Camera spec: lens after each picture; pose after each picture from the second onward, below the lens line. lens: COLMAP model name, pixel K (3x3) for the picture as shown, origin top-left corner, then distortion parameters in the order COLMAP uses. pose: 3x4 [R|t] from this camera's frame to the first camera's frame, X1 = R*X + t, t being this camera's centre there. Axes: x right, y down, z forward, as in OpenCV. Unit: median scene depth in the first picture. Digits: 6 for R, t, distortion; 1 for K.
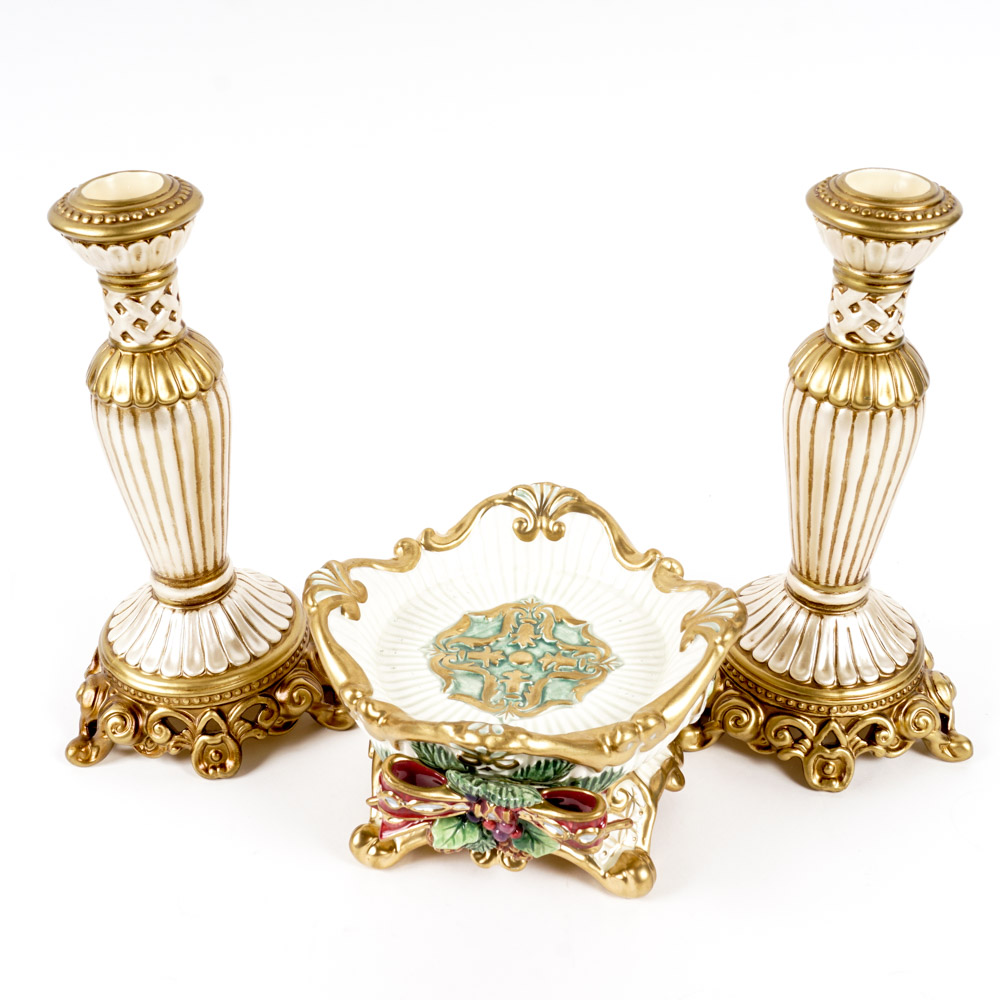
lens RADIAL K [[1320.3, 0, 499.7], [0, 1320.3, 503.1], [0, 0, 1]] dist [-0.105915, 0.000000]
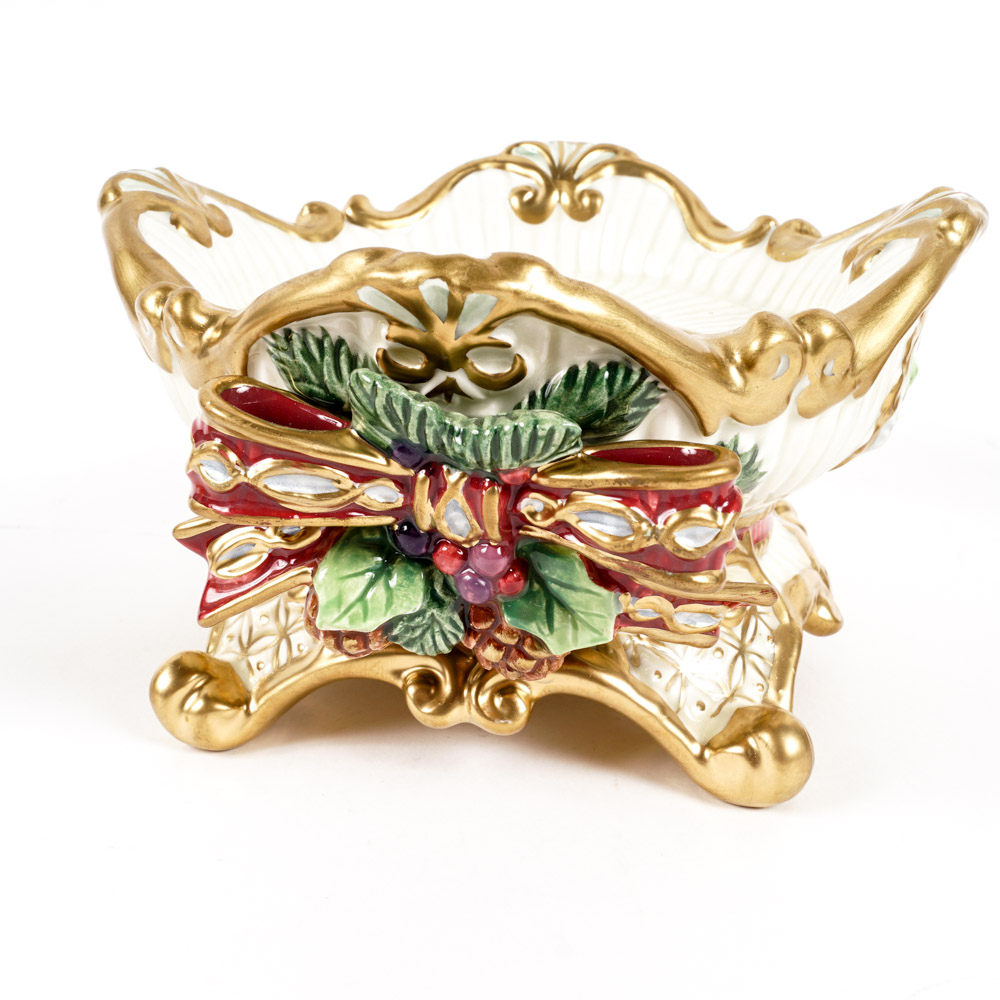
lens RADIAL K [[1320.3, 0, 501.9], [0, 1320.3, 500.3], [0, 0, 1]] dist [-0.105915, 0.000000]
pose [[0.999491, 0.027814, 0.015649, 0.001721], [-0.024366, 0.981731, -0.188707, 0.274669], [-0.020612, 0.188229, 0.981909, 0.519641]]
